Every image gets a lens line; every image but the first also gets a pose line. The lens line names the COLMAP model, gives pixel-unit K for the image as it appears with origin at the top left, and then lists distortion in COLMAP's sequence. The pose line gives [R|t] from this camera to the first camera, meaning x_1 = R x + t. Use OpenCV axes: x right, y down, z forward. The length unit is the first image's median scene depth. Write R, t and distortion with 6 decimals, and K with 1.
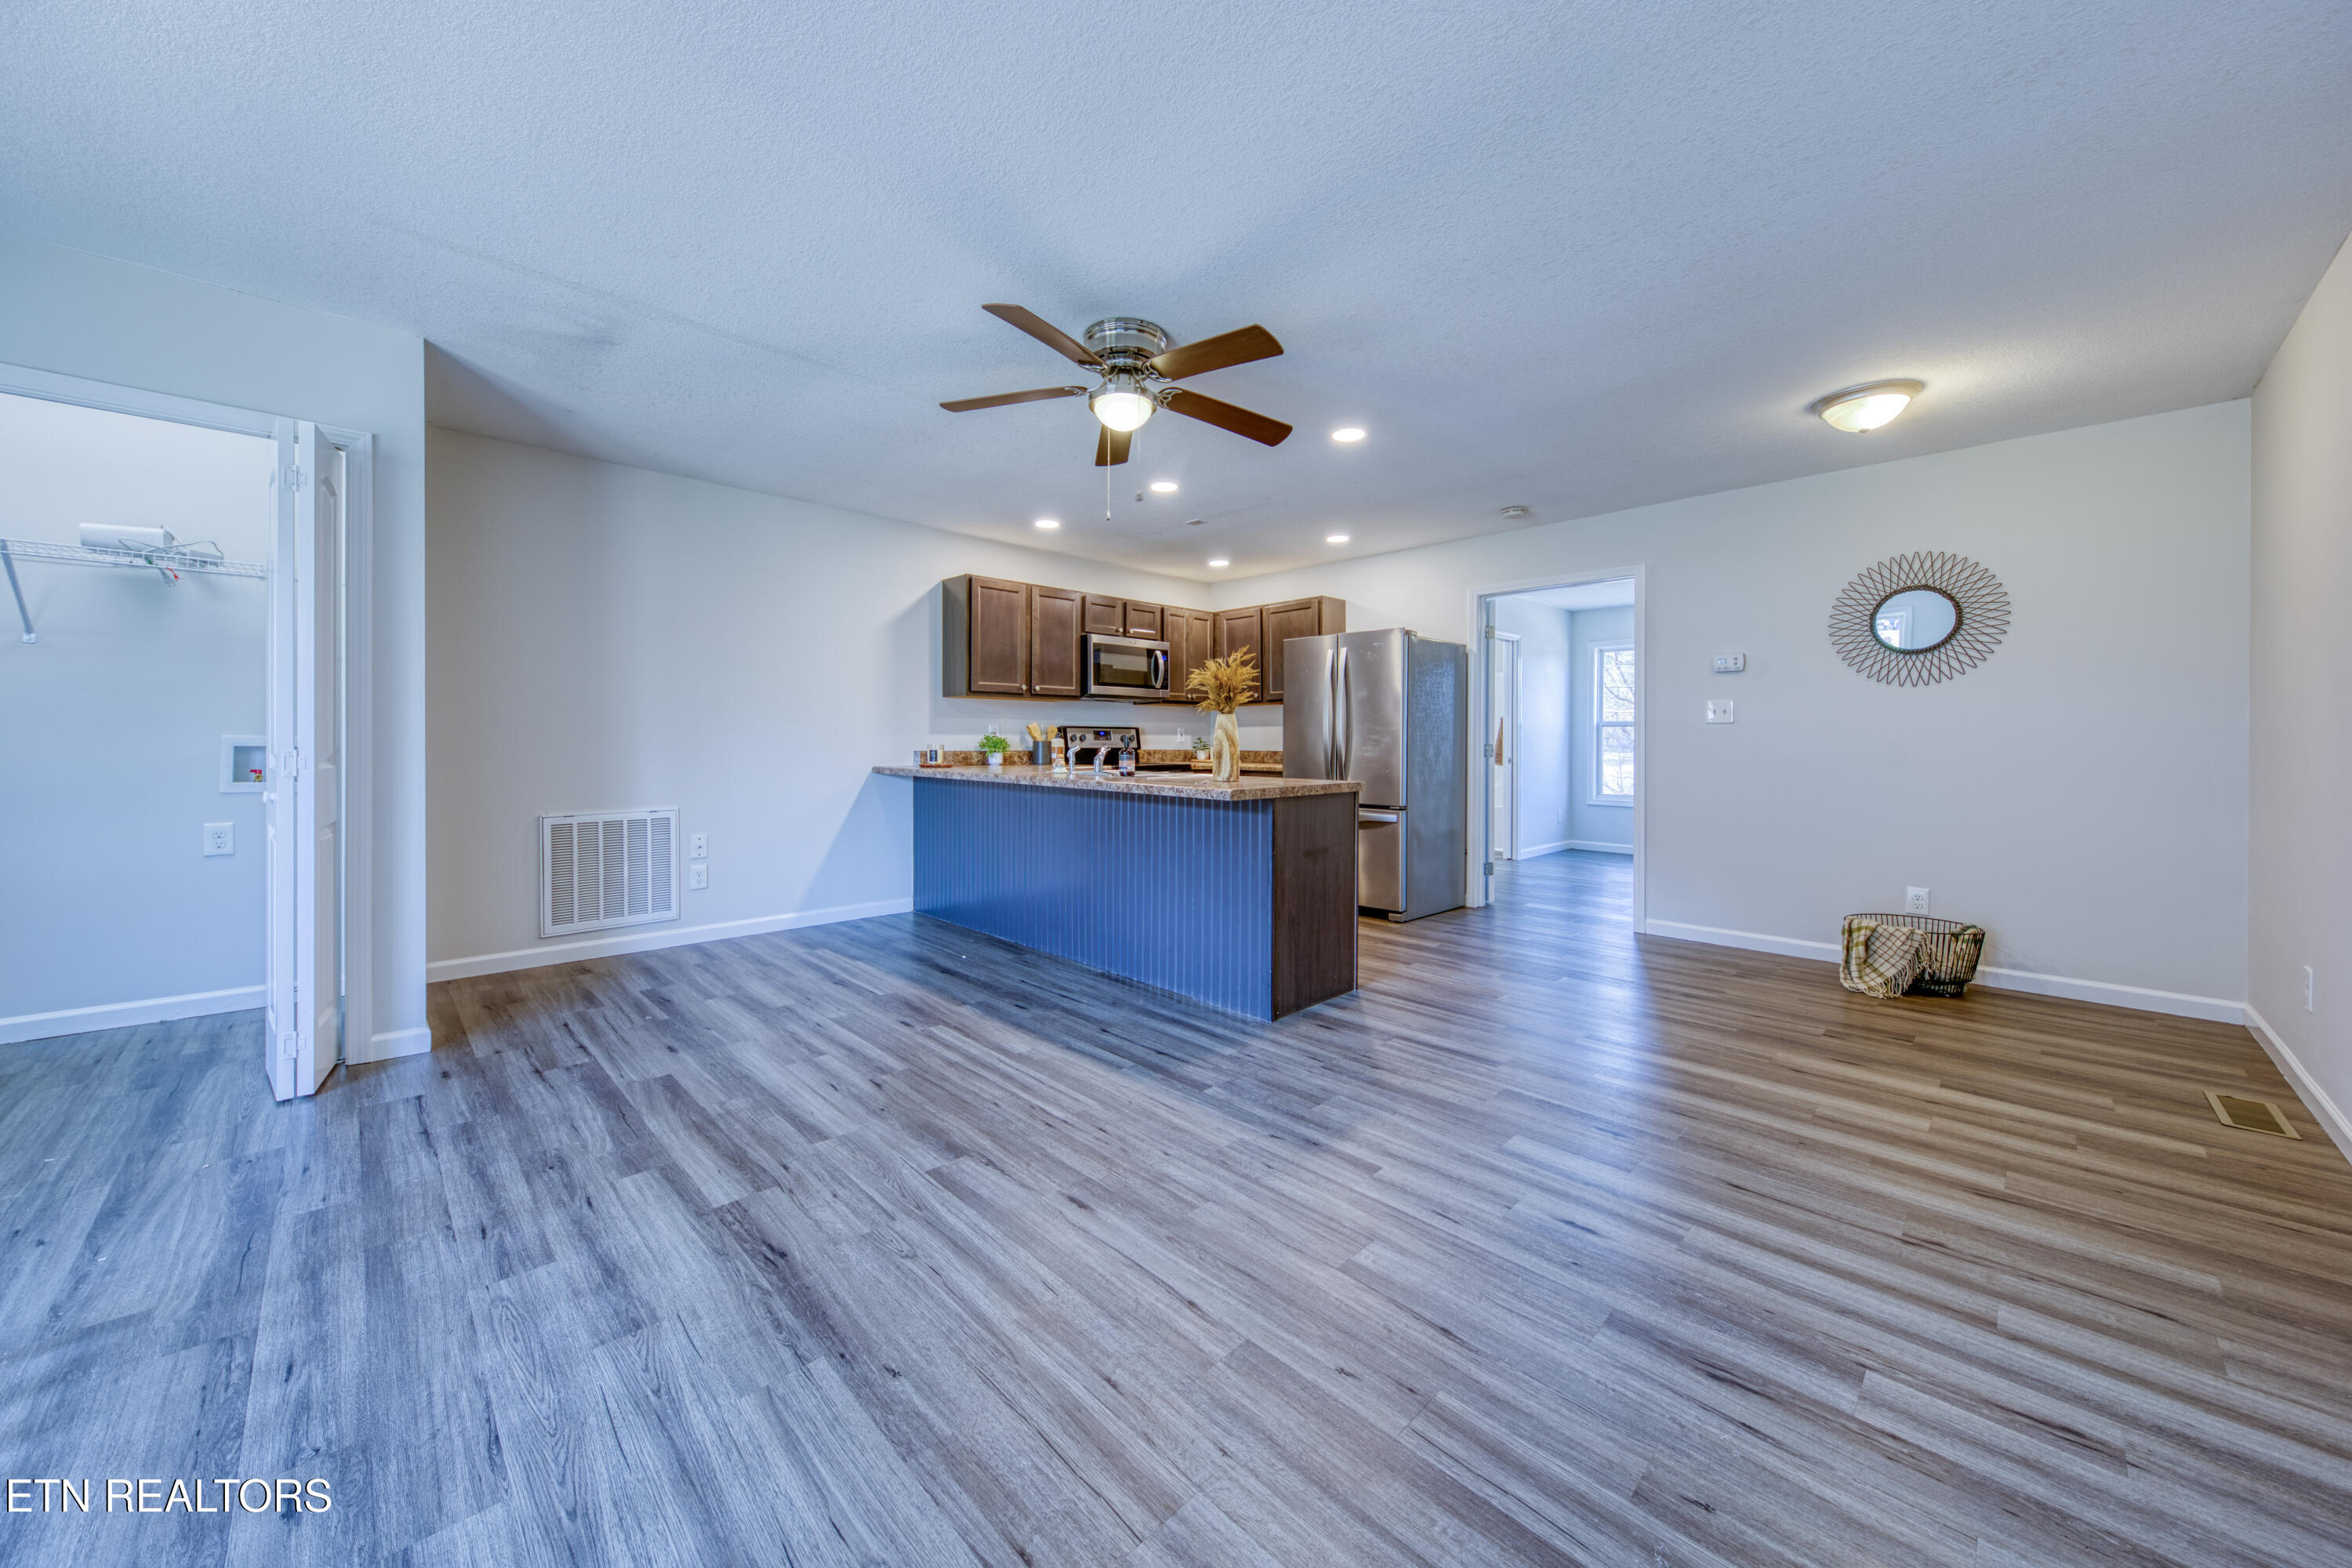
lens RADIAL K [[840.3, 0, 1180.9], [0, 840.3, 746.8], [0, 0, 1]] dist [0.000062, -0.000001]
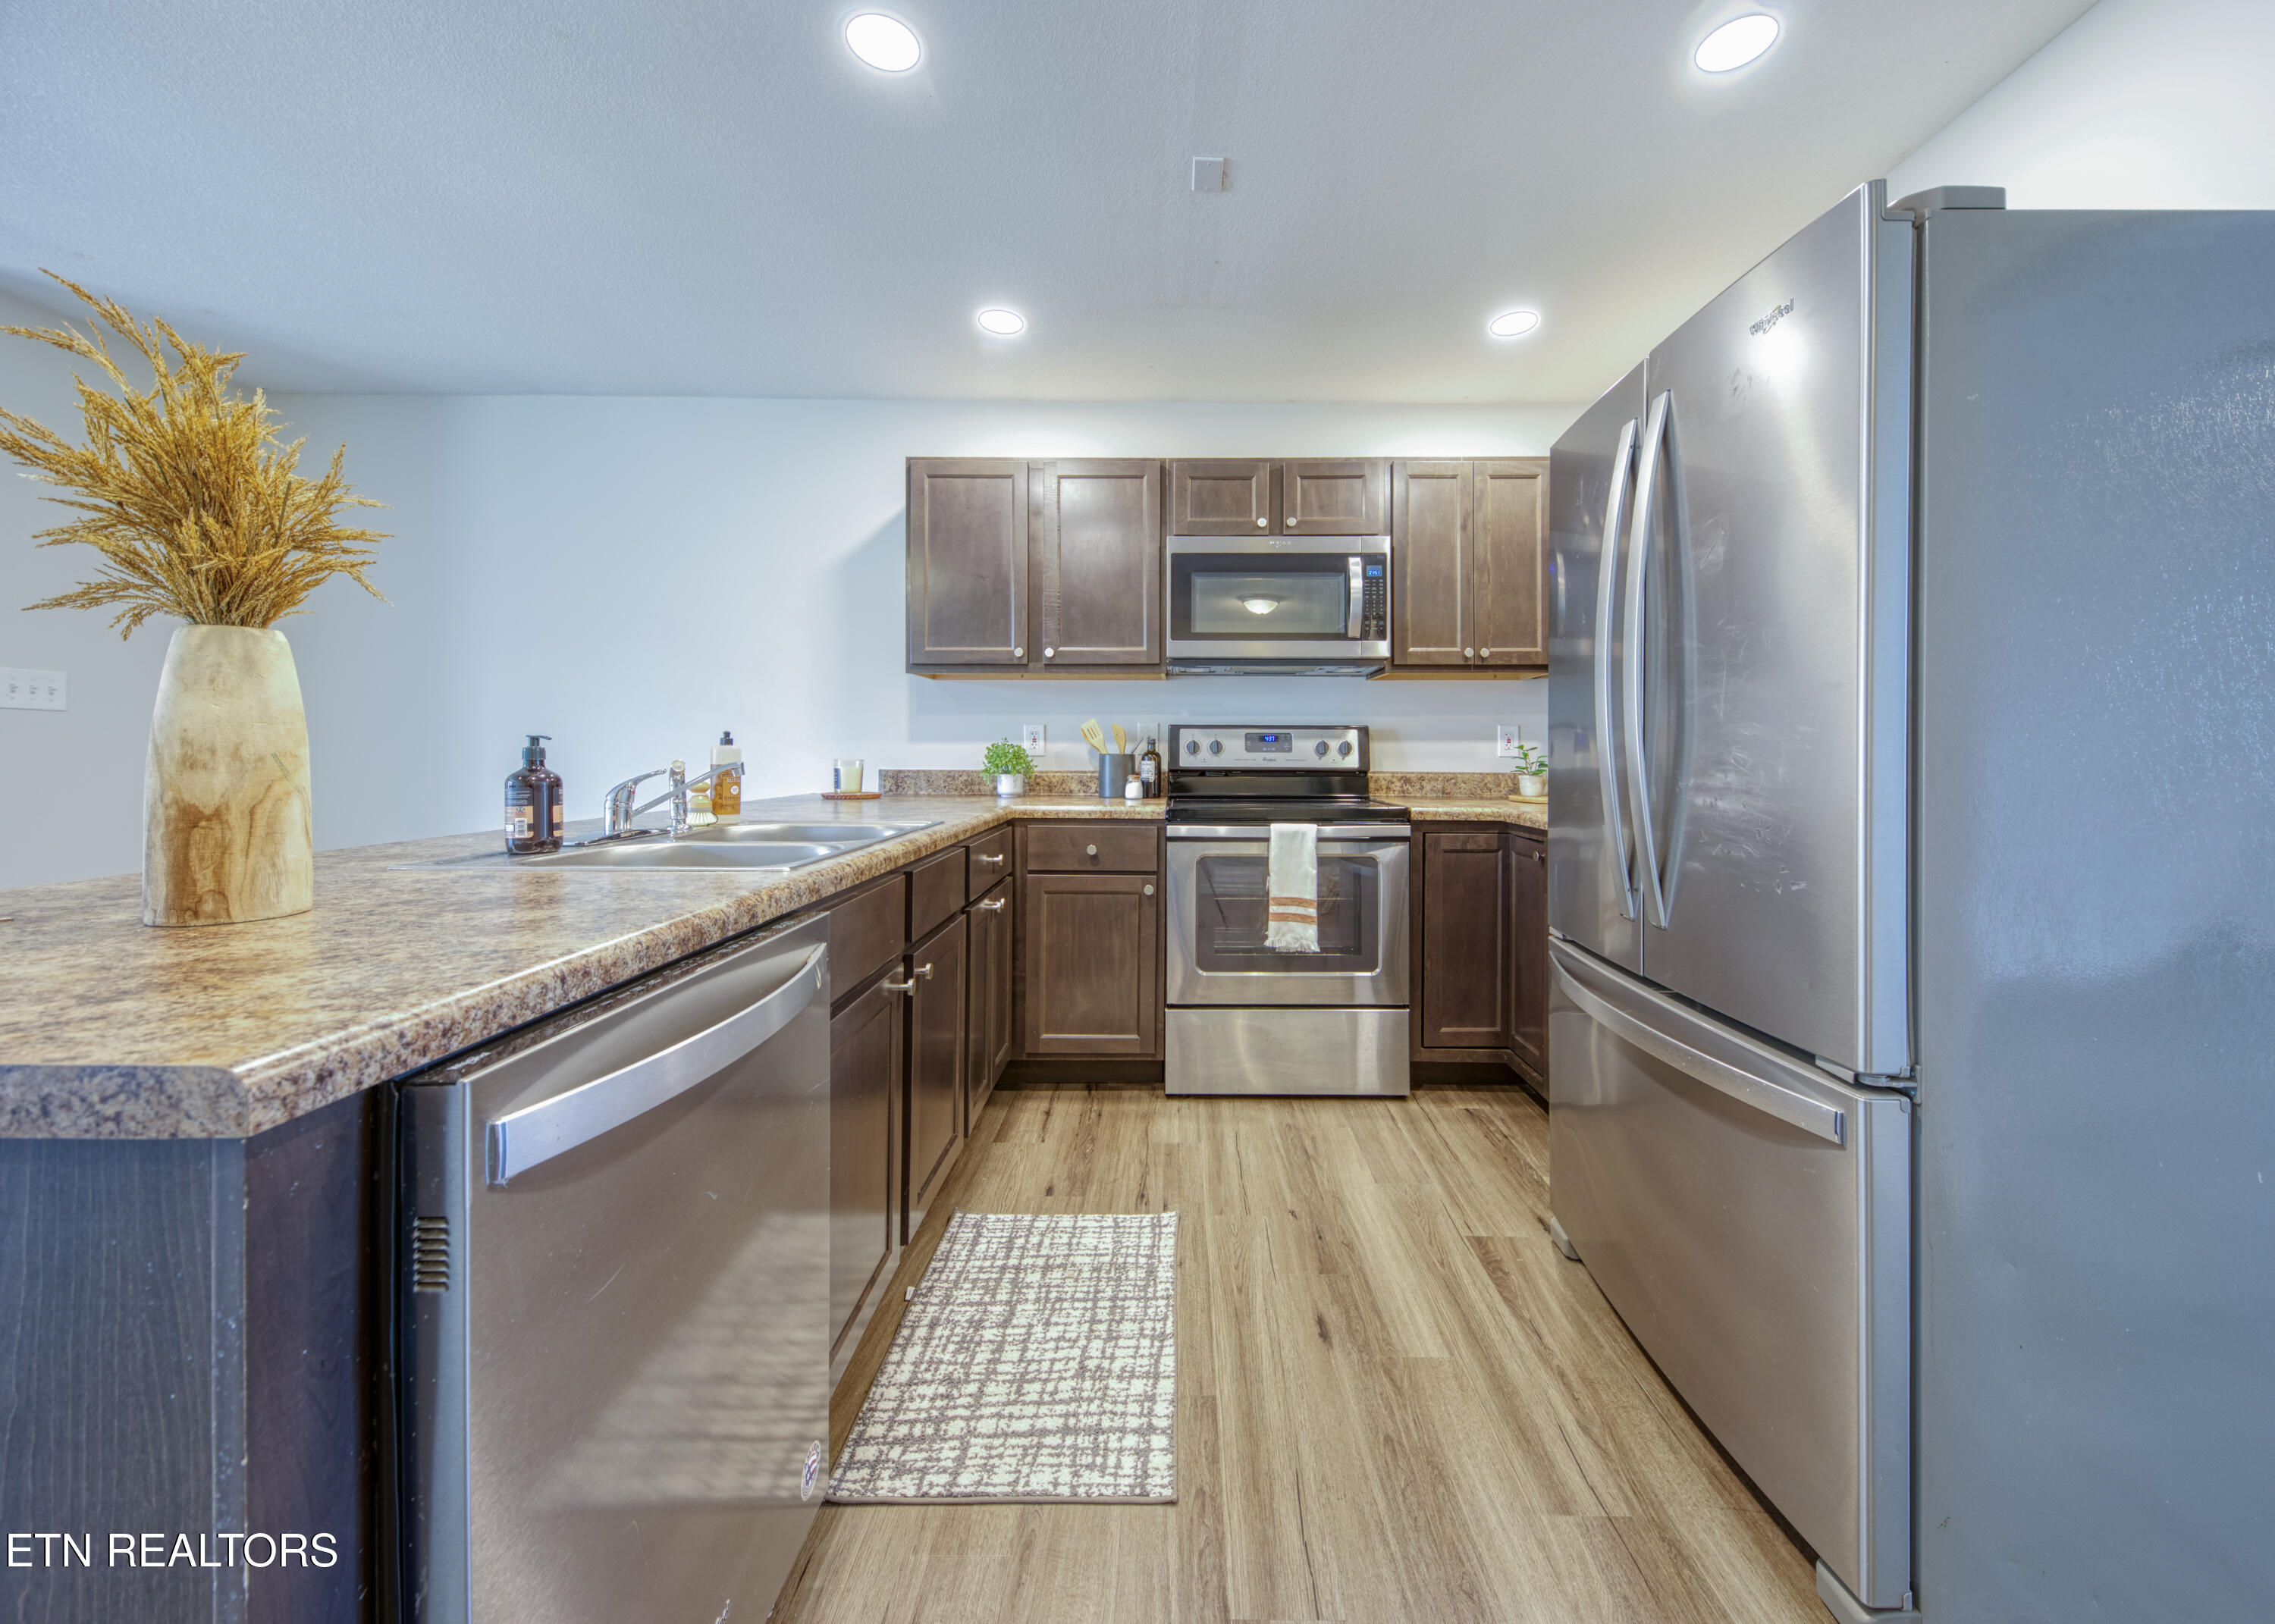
lens RADIAL K [[887.6, 0, 1149.2], [0, 887.6, 755.4], [0, 0, 1]] dist [0.000113, 0.000004]
pose [[0.705594, -0.000224, -0.708616, 0.252603], [-0.001804, 0.999996, -0.002113, -0.004688], [0.708614, 0.002769, 0.705591, 0.625929]]
